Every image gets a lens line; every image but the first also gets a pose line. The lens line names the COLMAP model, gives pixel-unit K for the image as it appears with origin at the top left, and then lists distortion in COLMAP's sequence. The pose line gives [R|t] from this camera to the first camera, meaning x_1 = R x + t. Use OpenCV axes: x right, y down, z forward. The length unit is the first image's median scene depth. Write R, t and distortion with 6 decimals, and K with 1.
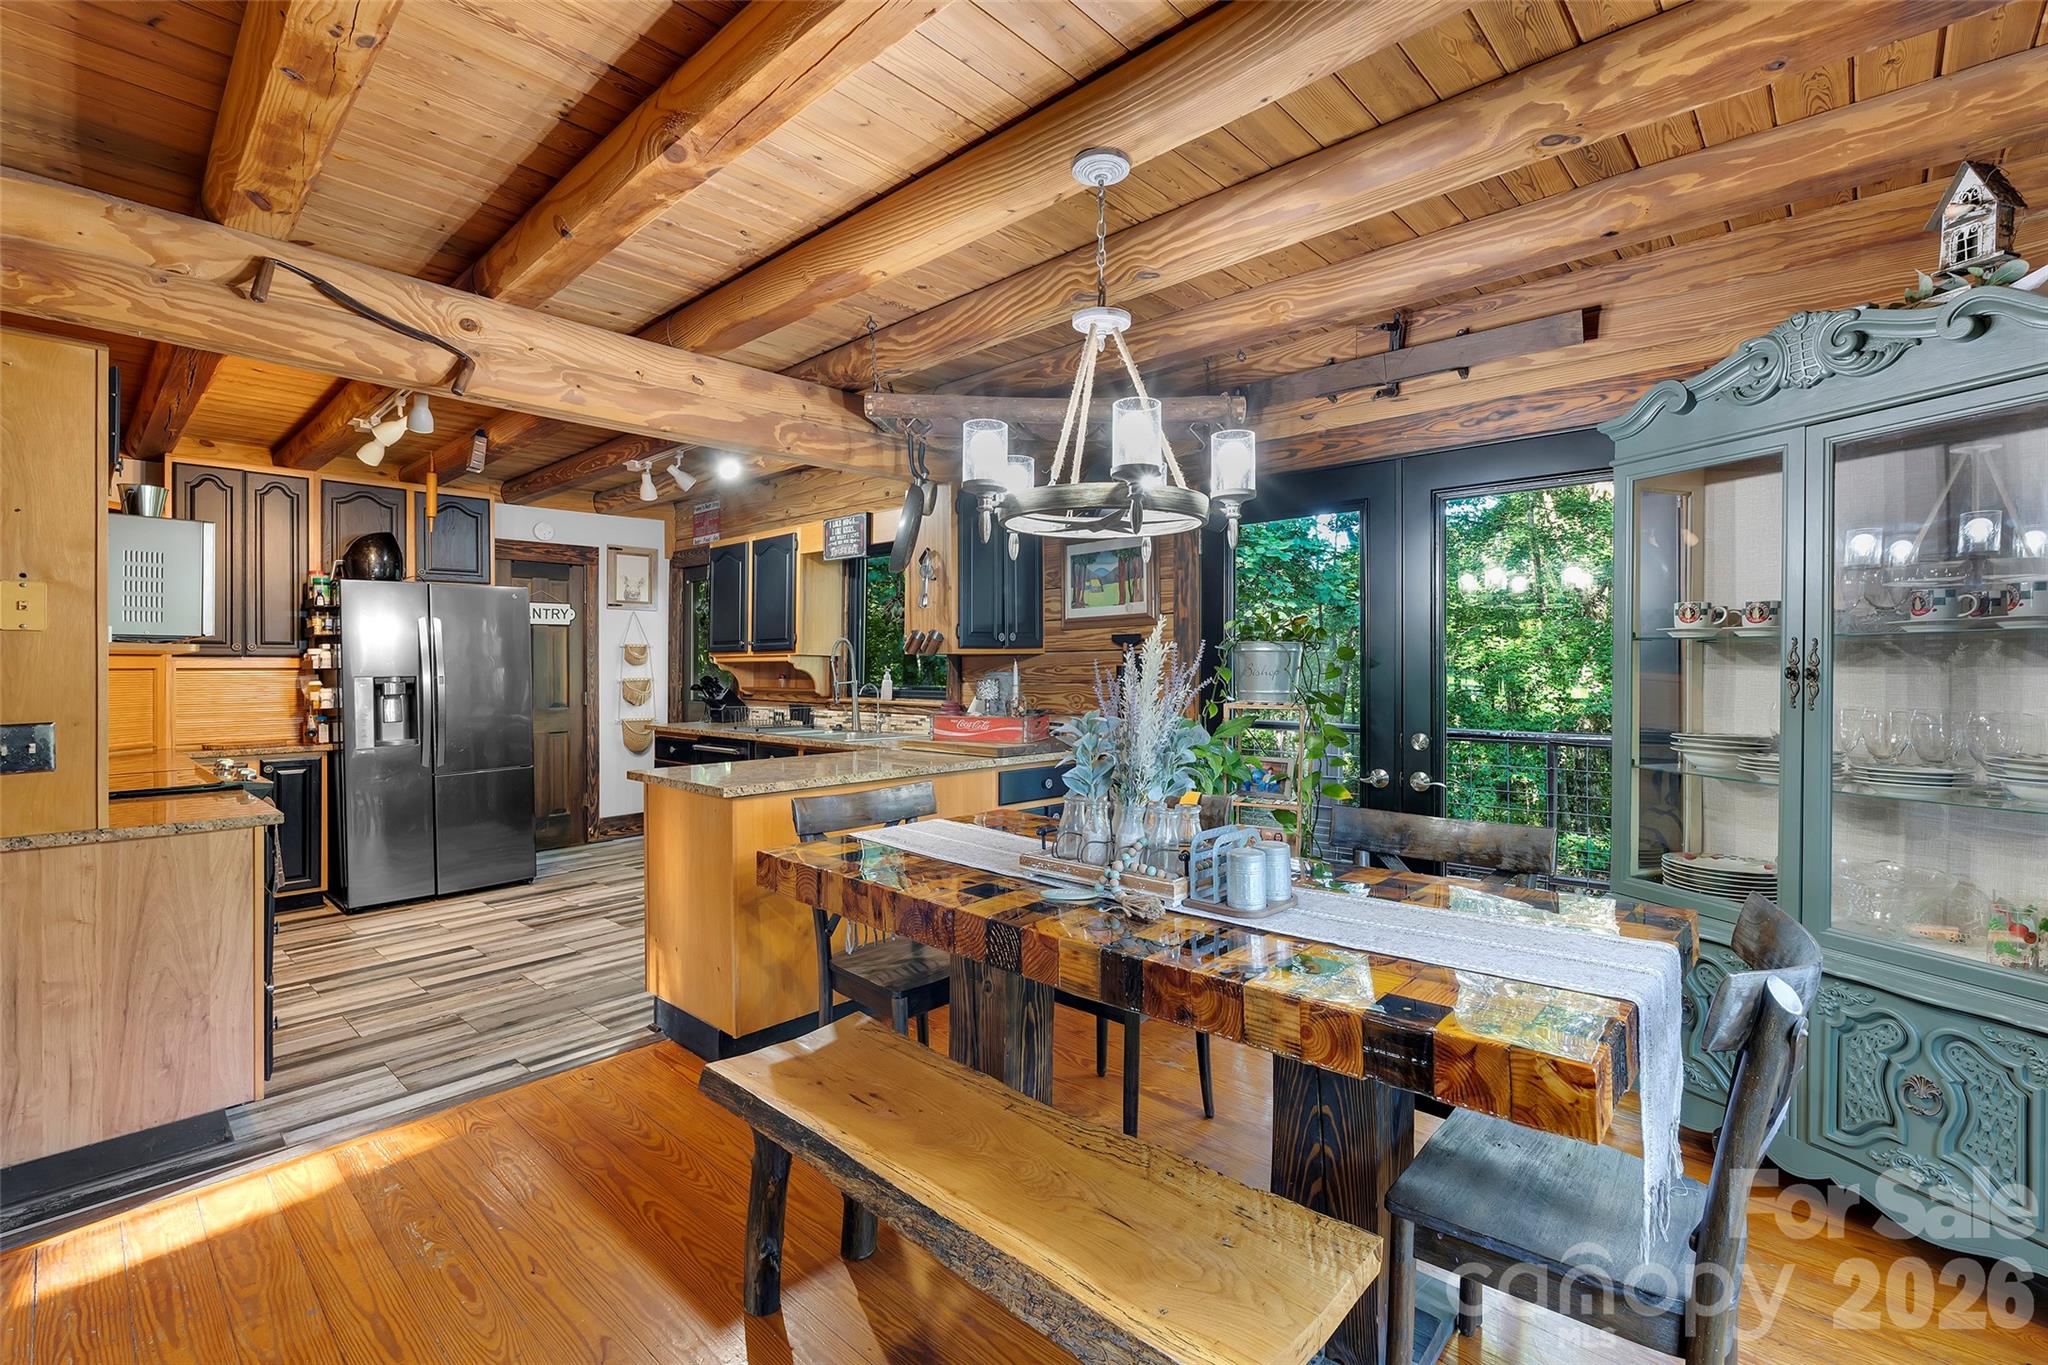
lens RADIAL K [[877.4, 0, 1031.1], [0, 877.4, 665.8], [0, 0, 1]] dist [0.001973, 0.000008]
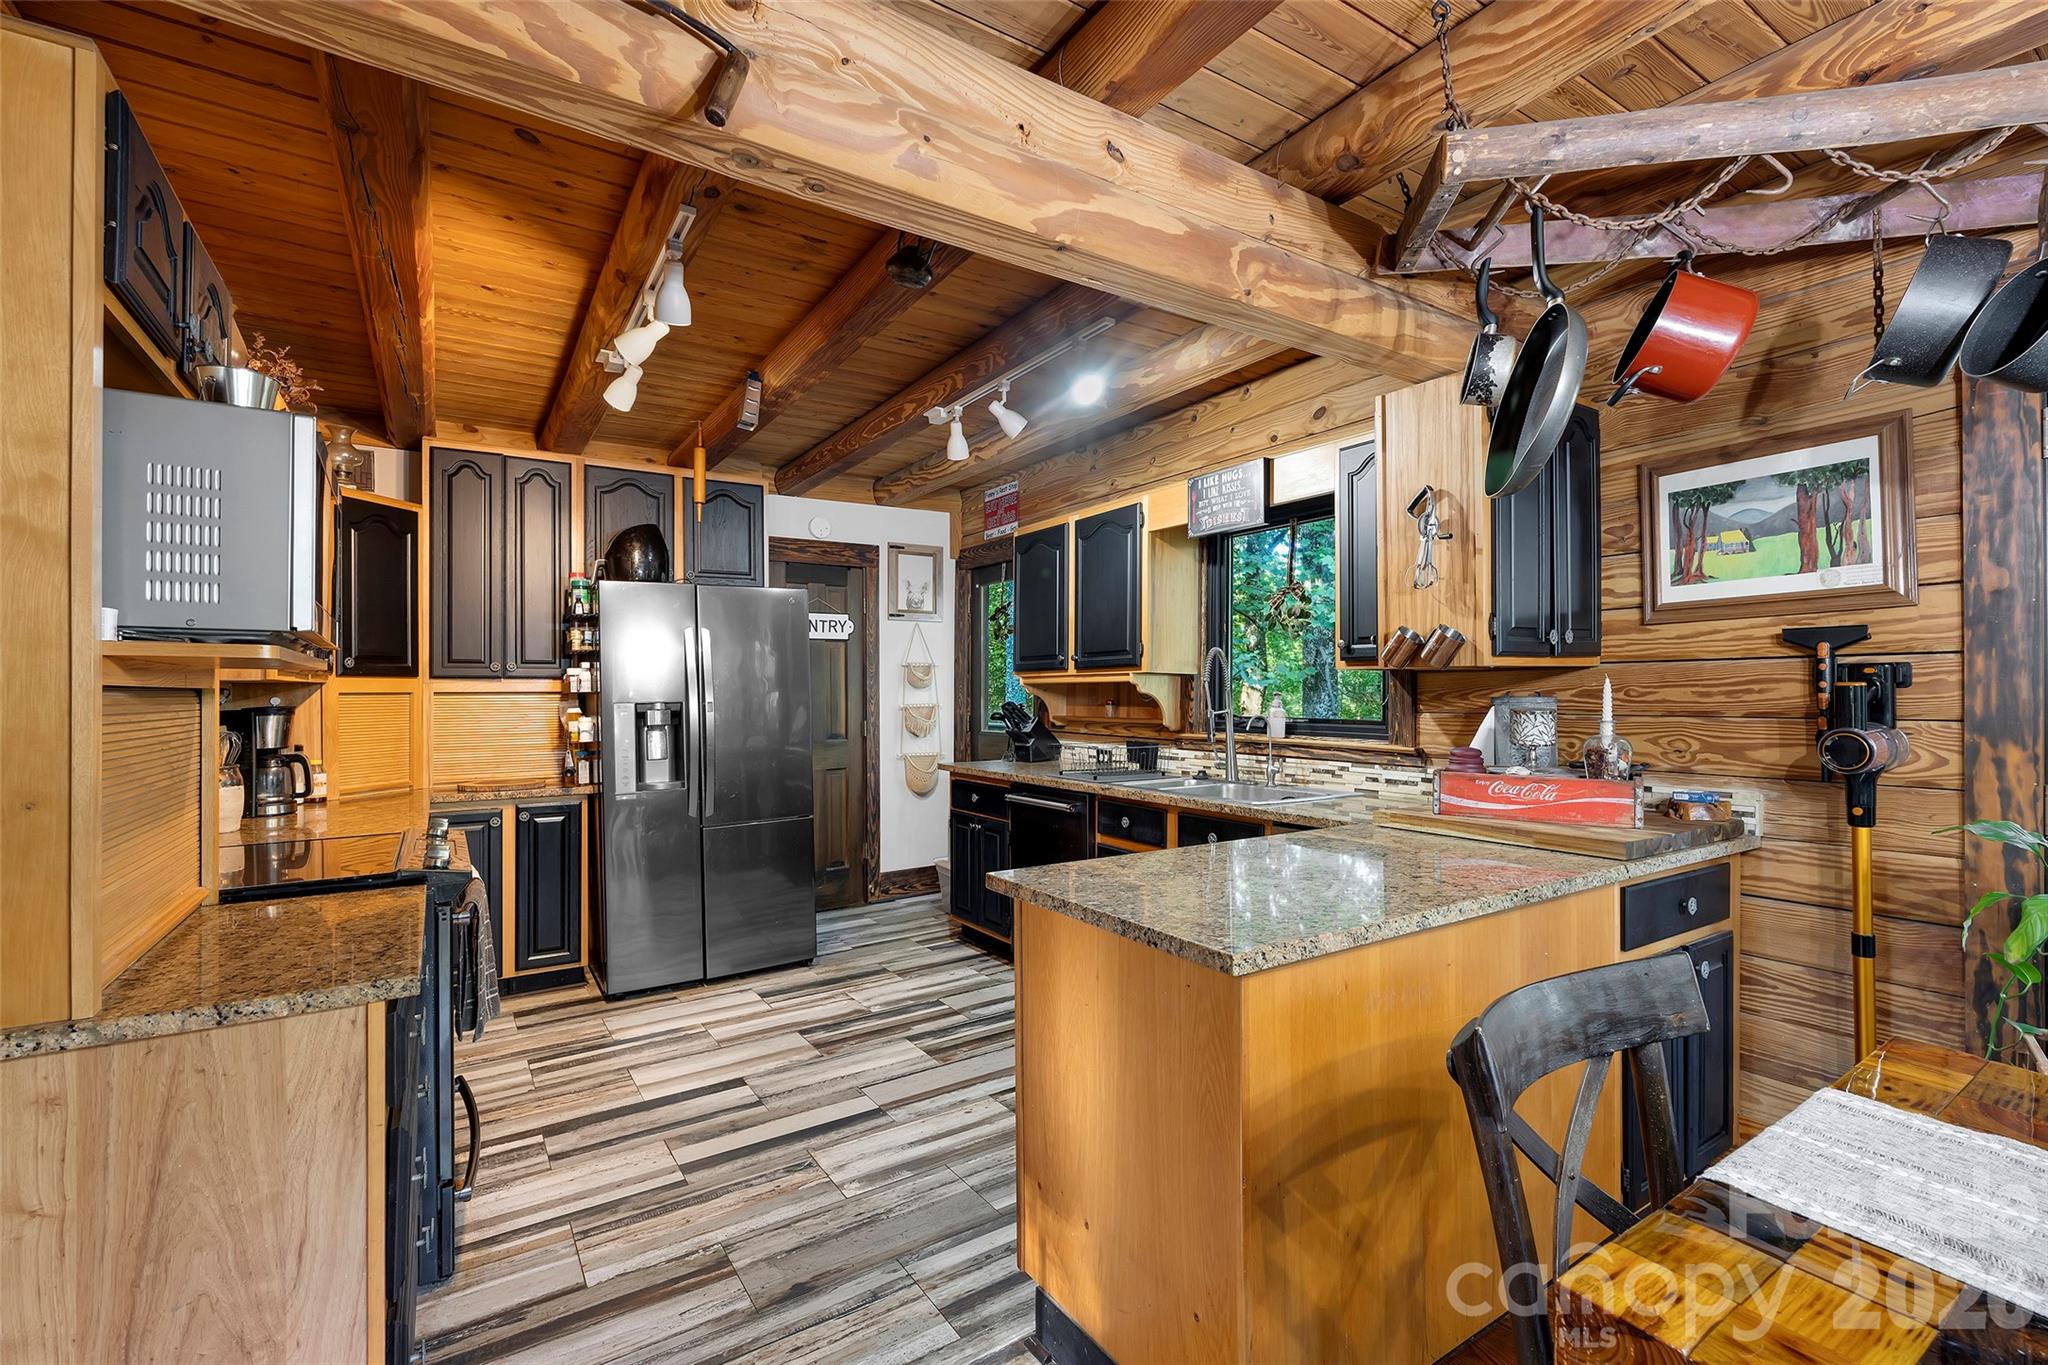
lens RADIAL K [[890.1, 0, 1017.0], [0, 890.1, 685.4], [0, 0, 1]] dist [-0.004586, 0.000577]
pose [[0.963618, -0.003294, -0.267262, -0.197892], [0.002182, 0.999988, -0.004461, 0.001058], [0.267274, 0.003715, 0.963614, 0.312621]]
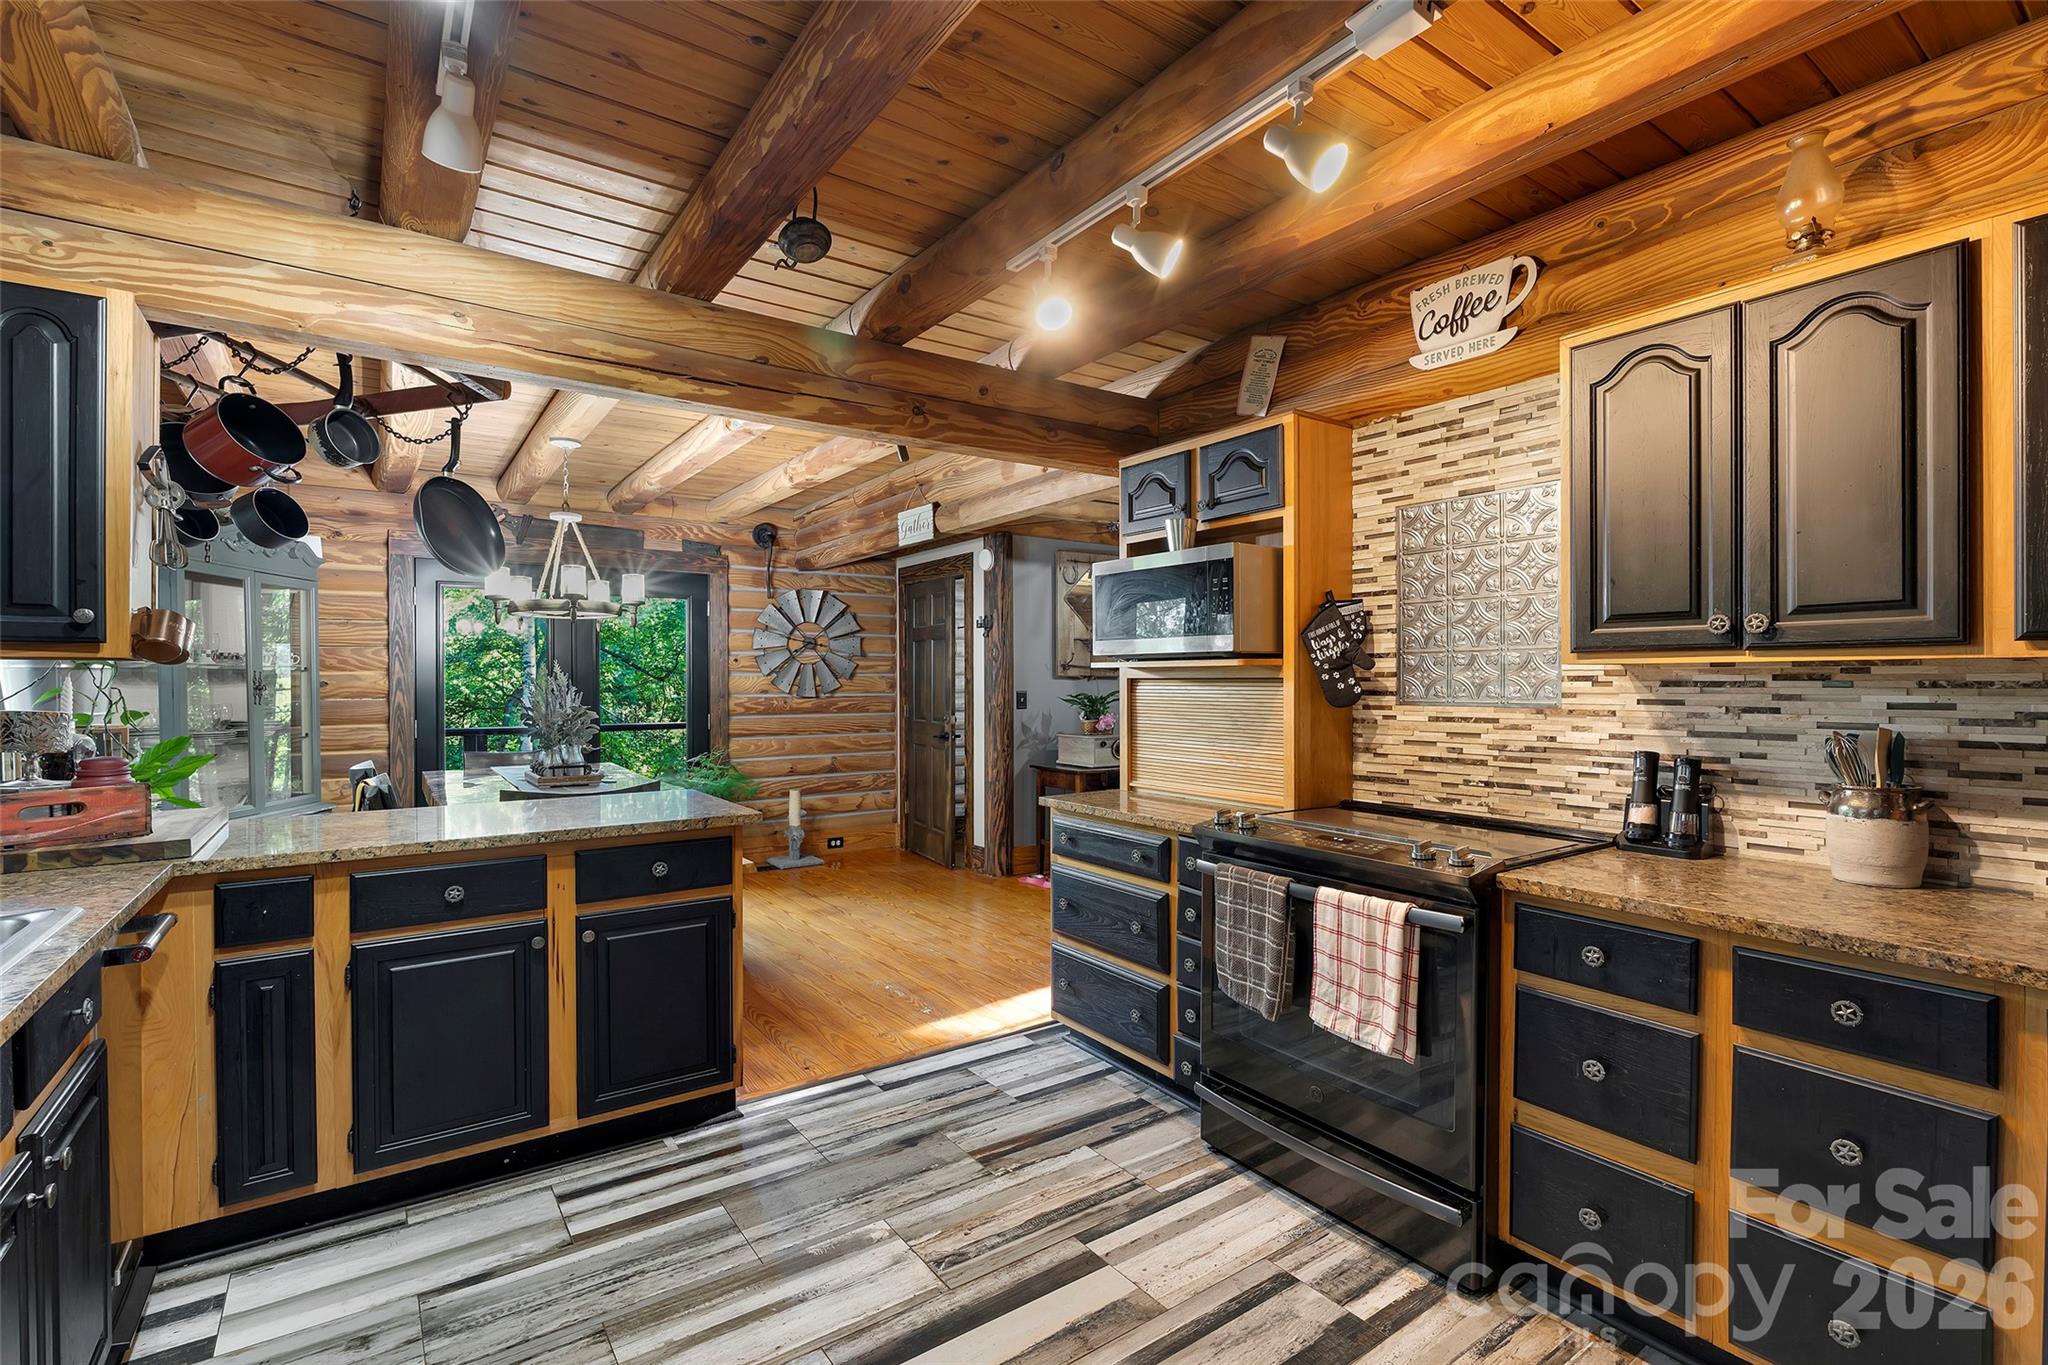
lens RADIAL K [[890.1, 0, 1017.0], [0, 890.1, 685.4], [0, 0, 1]] dist [-0.004586, 0.000577]
pose [[-0.975013, 0.004209, 0.222108, -0.579446], [0.003646, 0.999989, -0.002946, 0.017108], [-0.222118, -0.002063, -0.975018, 1.166607]]
